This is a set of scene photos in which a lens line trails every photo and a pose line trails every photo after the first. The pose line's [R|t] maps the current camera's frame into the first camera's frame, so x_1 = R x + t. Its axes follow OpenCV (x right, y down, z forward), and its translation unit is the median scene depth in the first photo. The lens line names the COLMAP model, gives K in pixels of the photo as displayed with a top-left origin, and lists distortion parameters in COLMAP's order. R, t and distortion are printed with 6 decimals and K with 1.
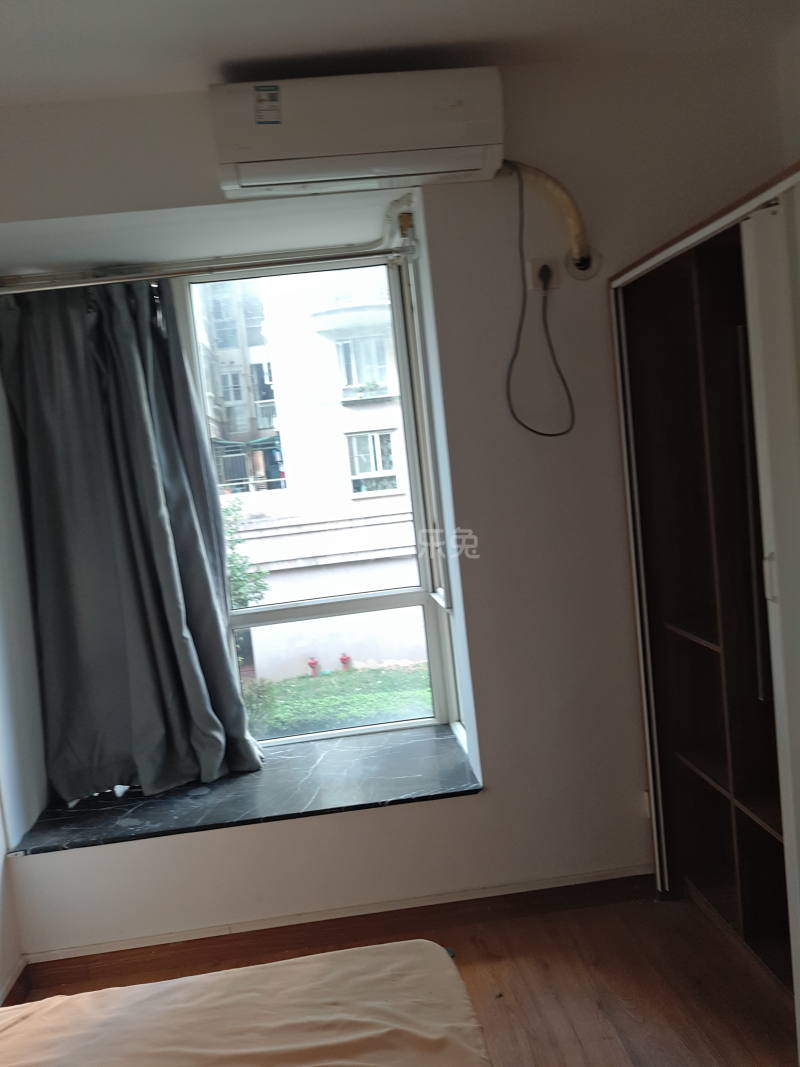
lens RADIAL K [[860.0, 0, 400.2], [0, 860.0, 510.5], [0, 0, 1]] dist [0.012661, -0.025256]
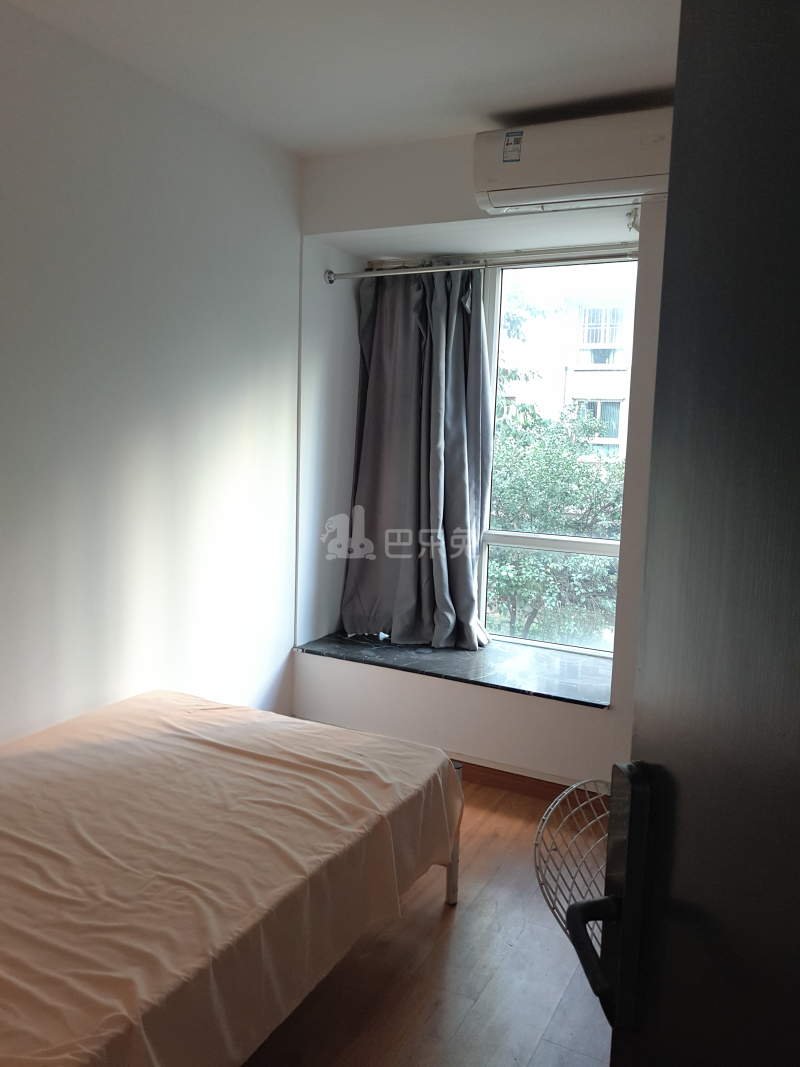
lens RADIAL K [[860.0, 0, 400.2], [0, 860.0, 510.5], [0, 0, 1]] dist [0.012661, -0.025256]
pose [[0.827318, 0.184229, -0.530665, 0.416889], [-0.152469, 0.982872, 0.103517, -0.028087], [0.540647, -0.004732, 0.841237, -0.169512]]
